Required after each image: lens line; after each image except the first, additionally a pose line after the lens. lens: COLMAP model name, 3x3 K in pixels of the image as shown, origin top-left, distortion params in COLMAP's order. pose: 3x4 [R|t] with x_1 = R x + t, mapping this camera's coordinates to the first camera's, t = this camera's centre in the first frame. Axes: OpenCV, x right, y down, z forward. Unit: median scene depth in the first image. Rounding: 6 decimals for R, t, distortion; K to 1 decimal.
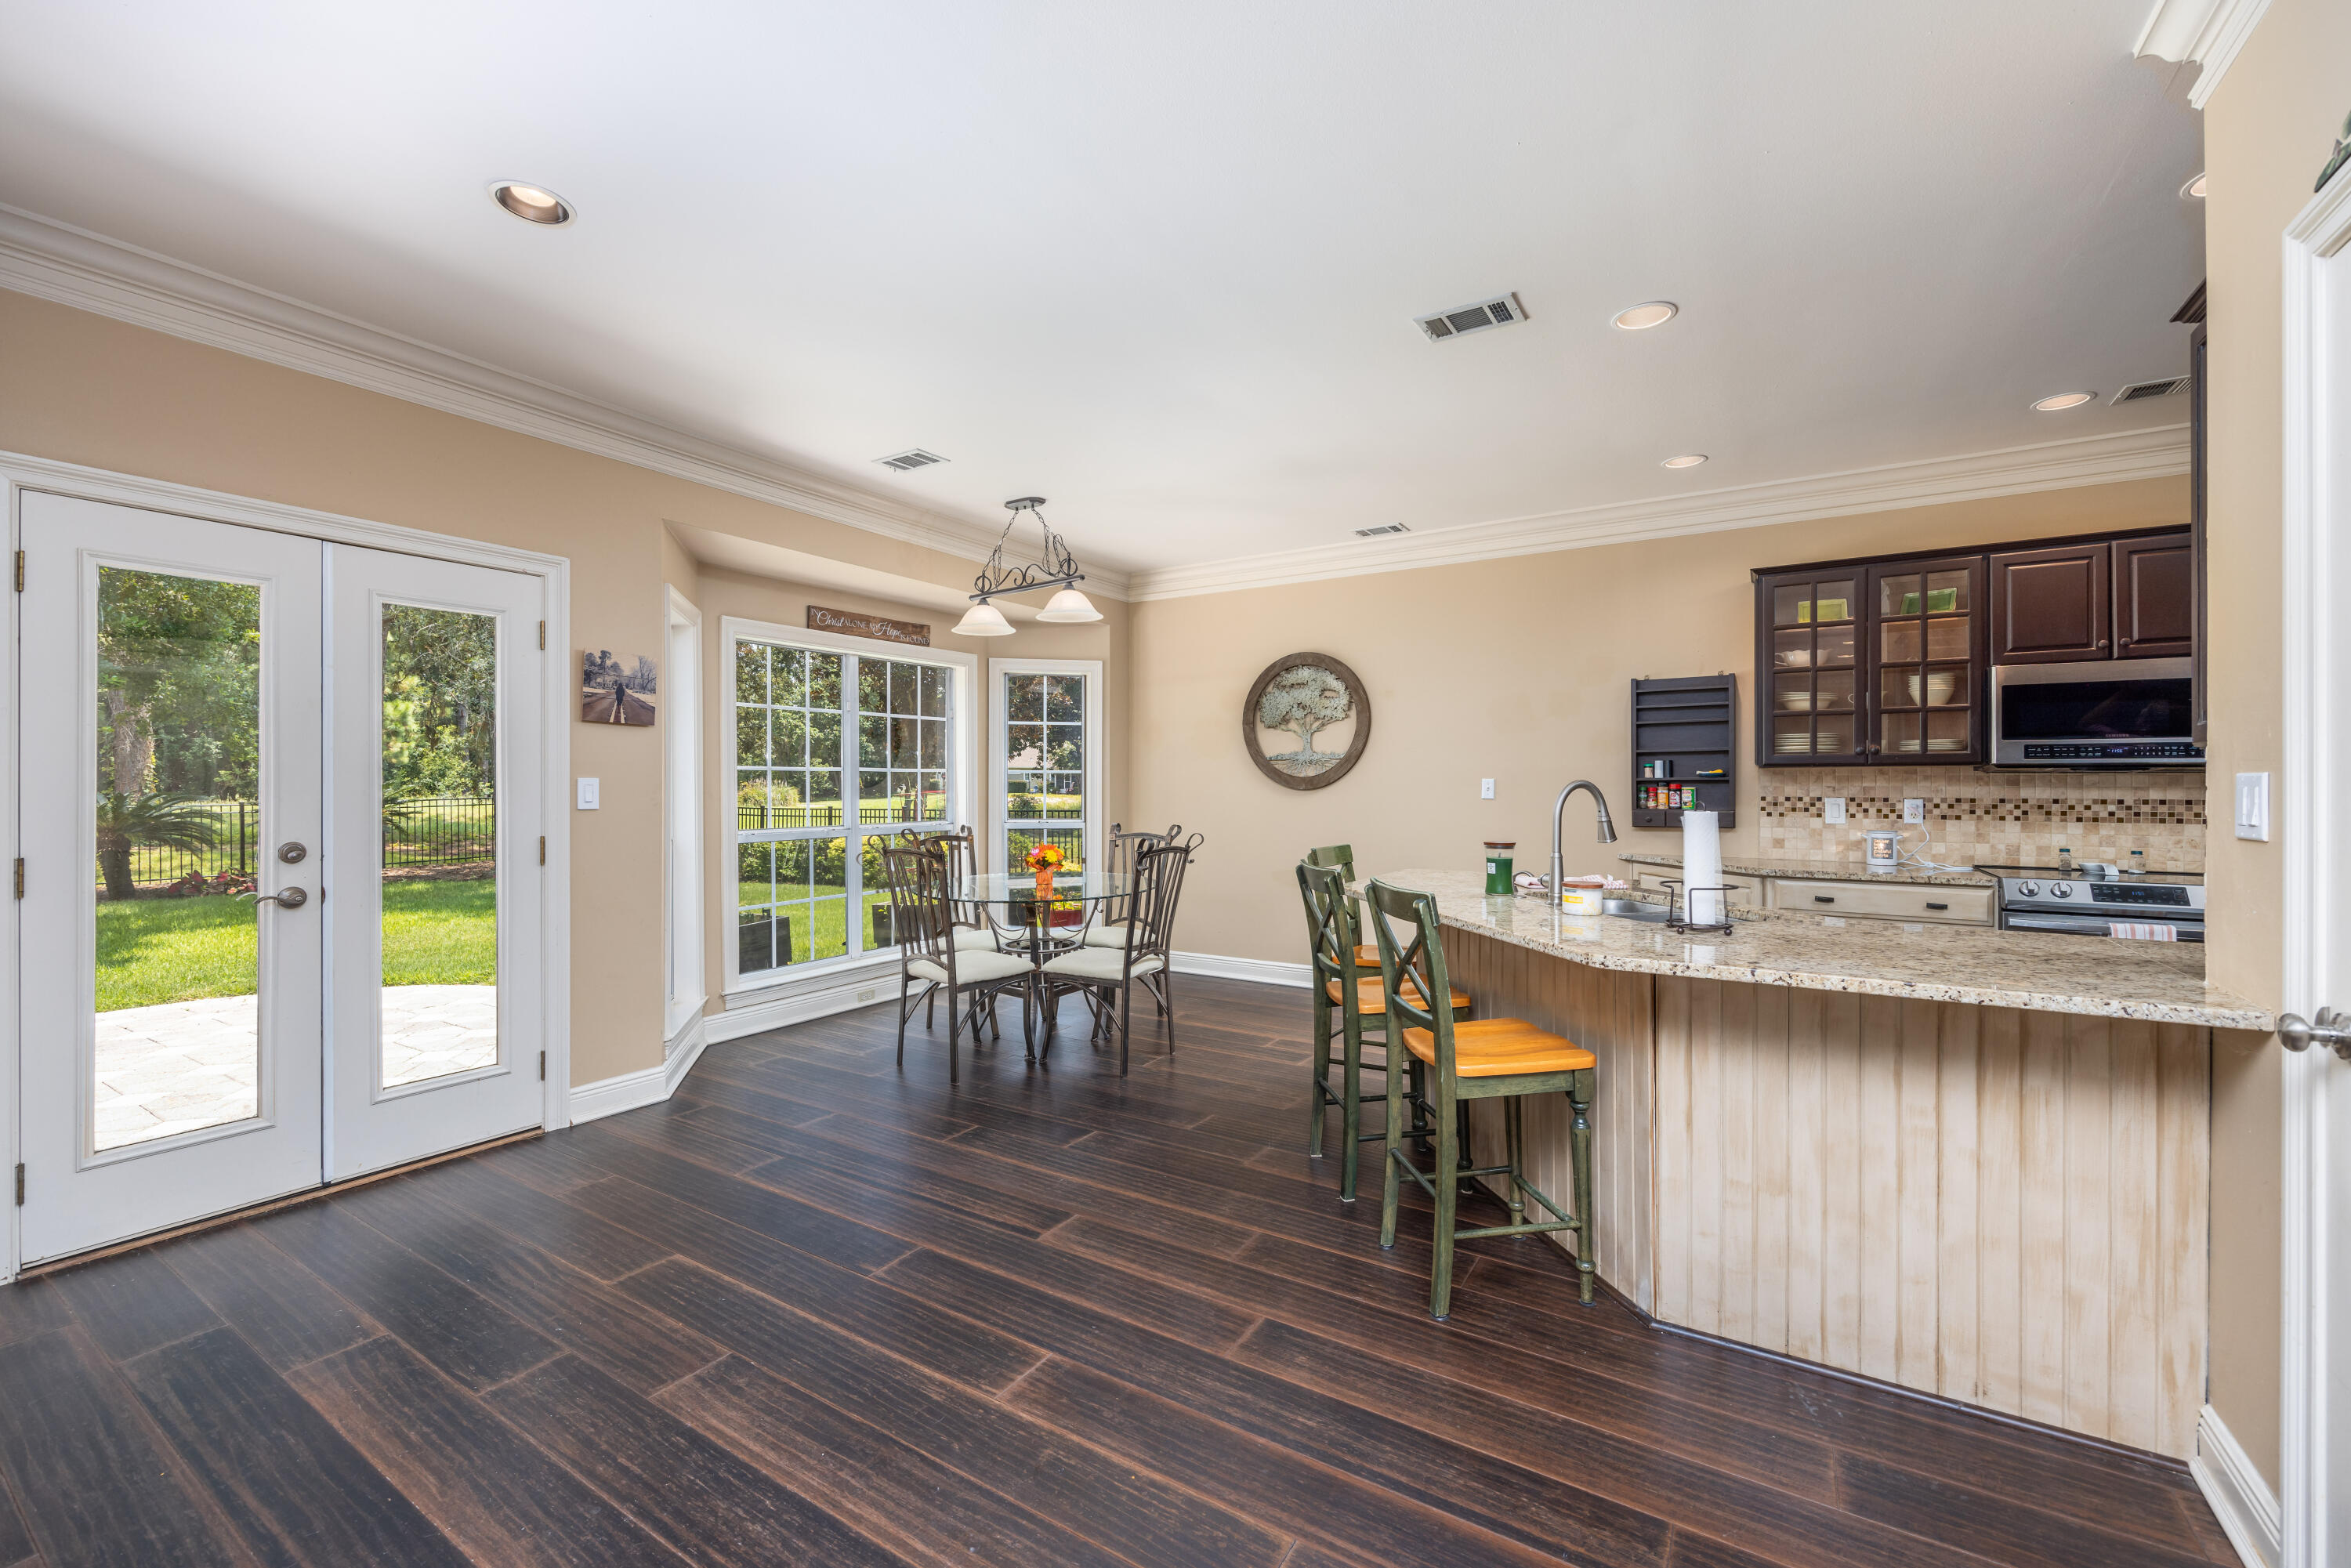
lens RADIAL K [[956.3, 0, 1184.3], [0, 956.3, 777.0], [0, 0, 1]] dist [-0.001128, 0.000037]
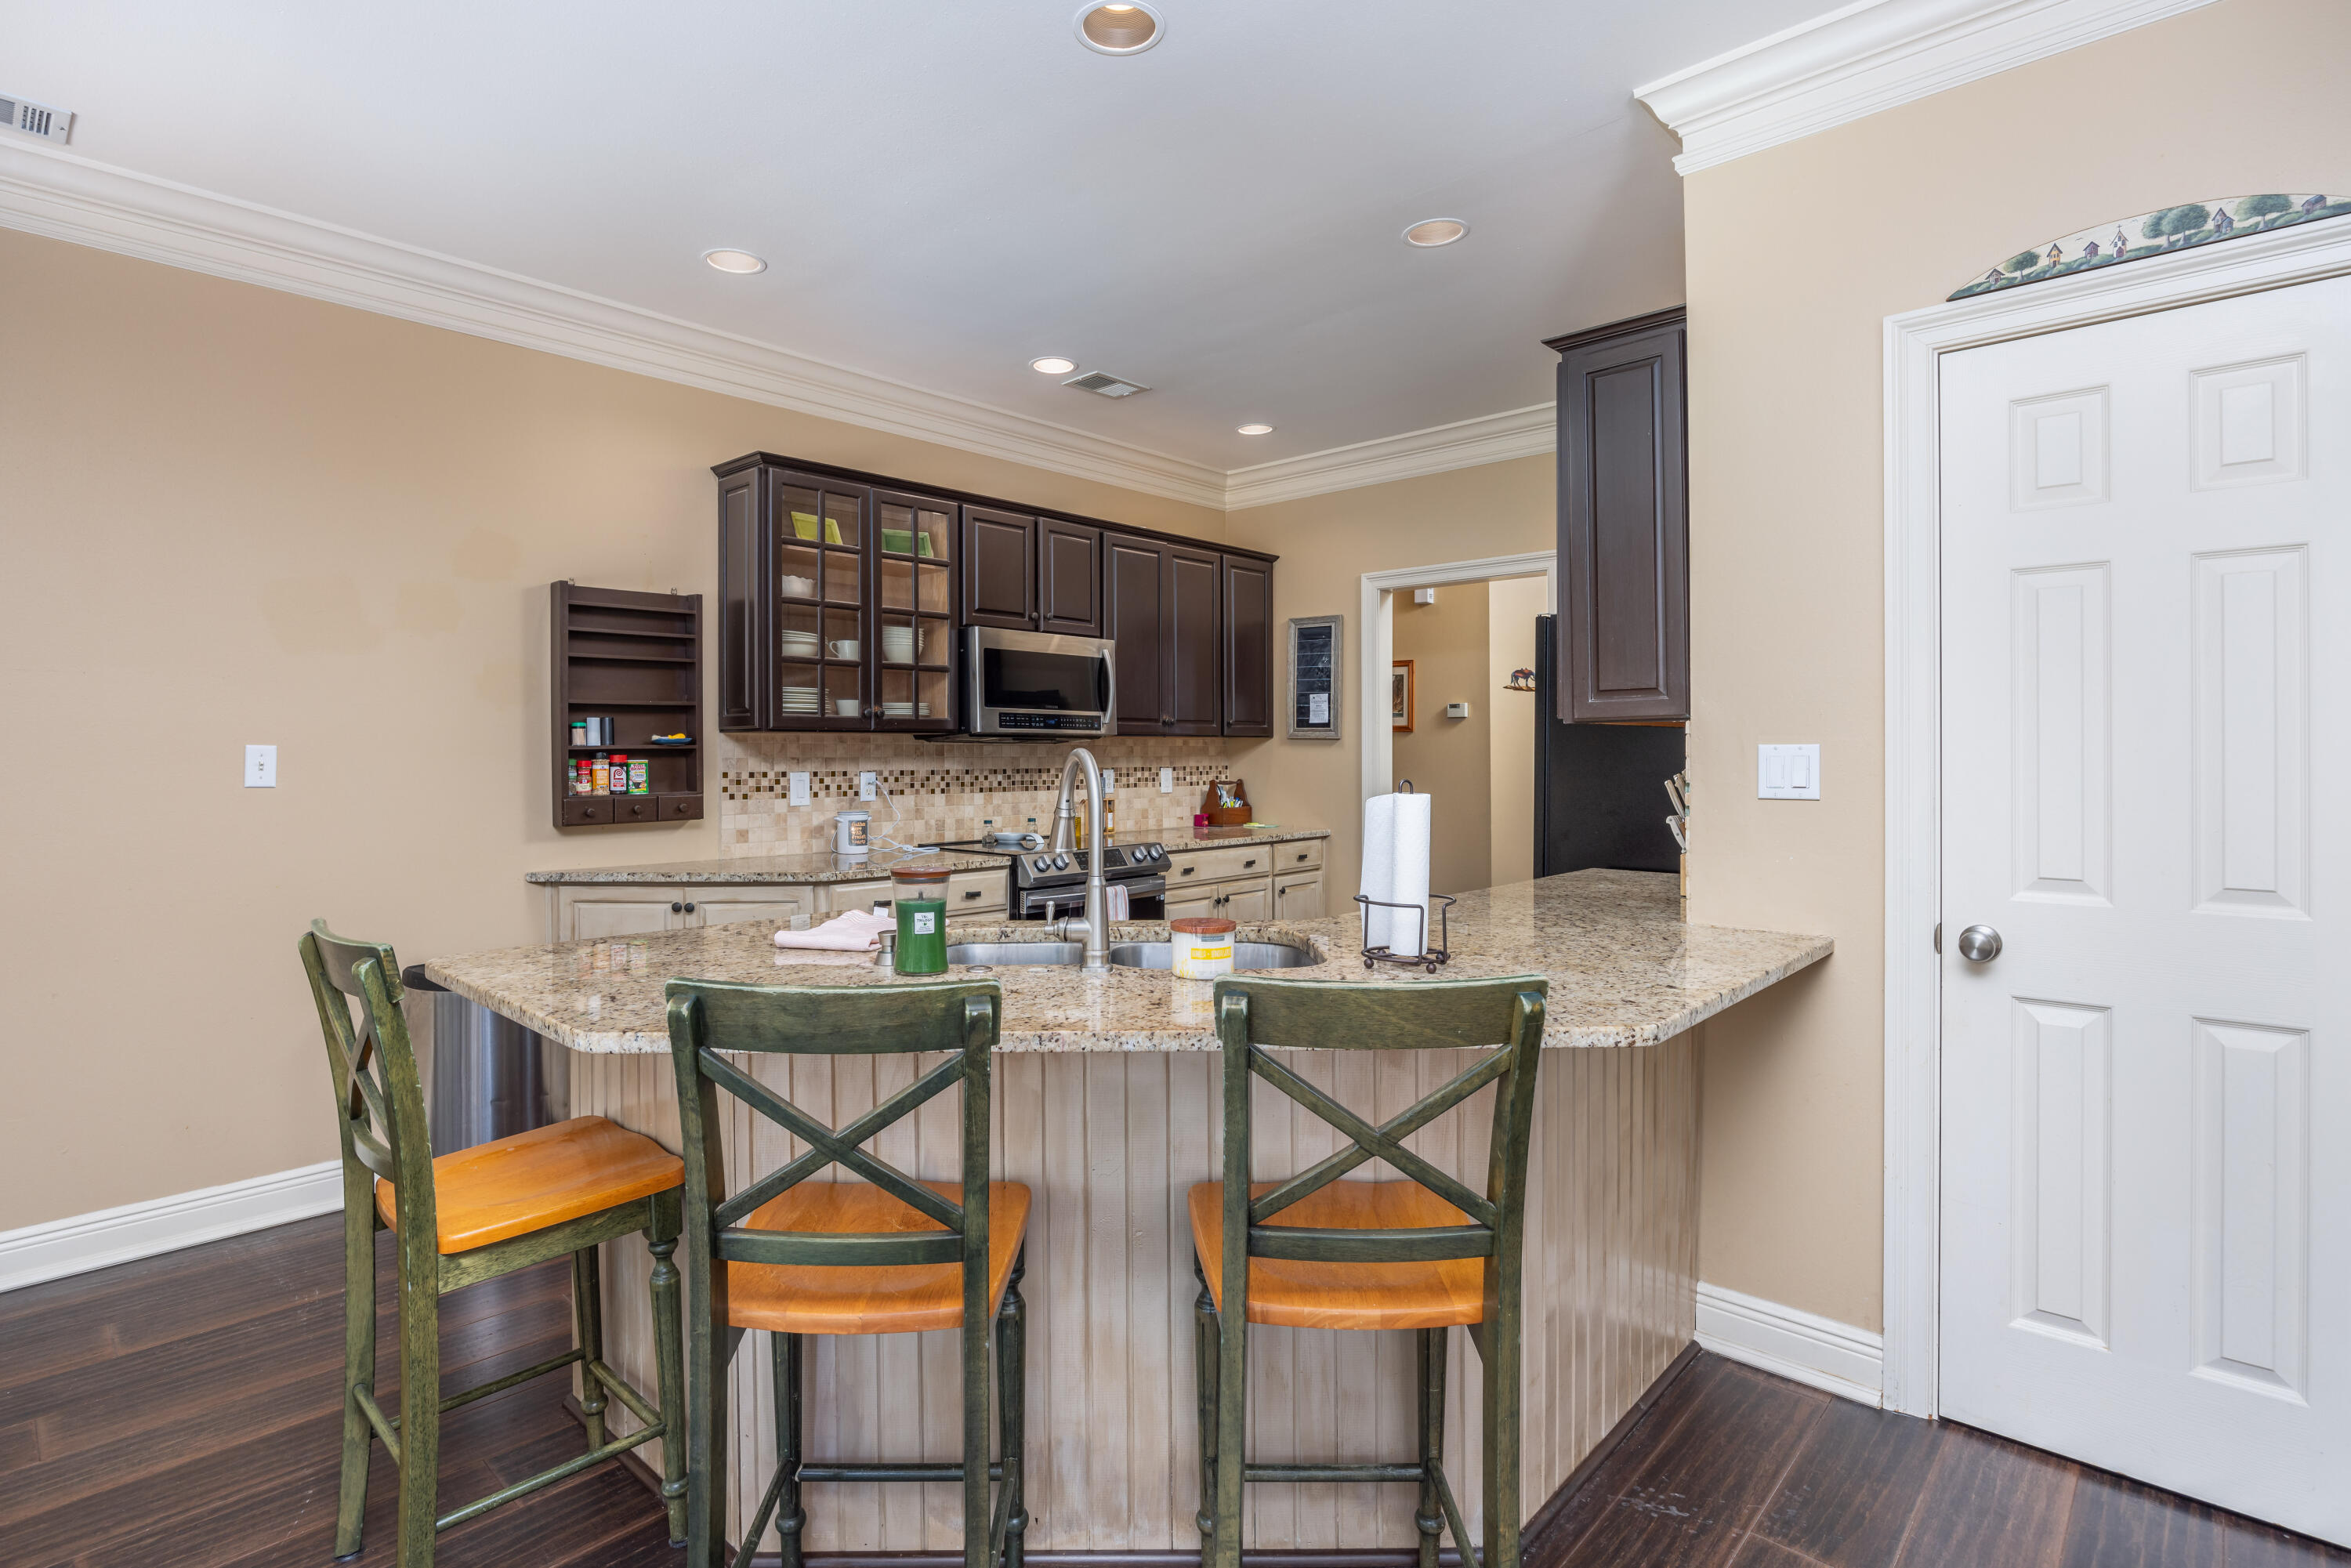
lens RADIAL K [[1156.1, 0, 1172.9], [0, 1156.1, 779.5], [0, 0, 1]] dist [0.000769, -0.000027]
pose [[0.189286, -0.018911, 0.981740, -0.192489], [0.000245, 0.999815, 0.019212, 0.009564], [-0.981922, -0.003396, 0.189255, 0.529401]]
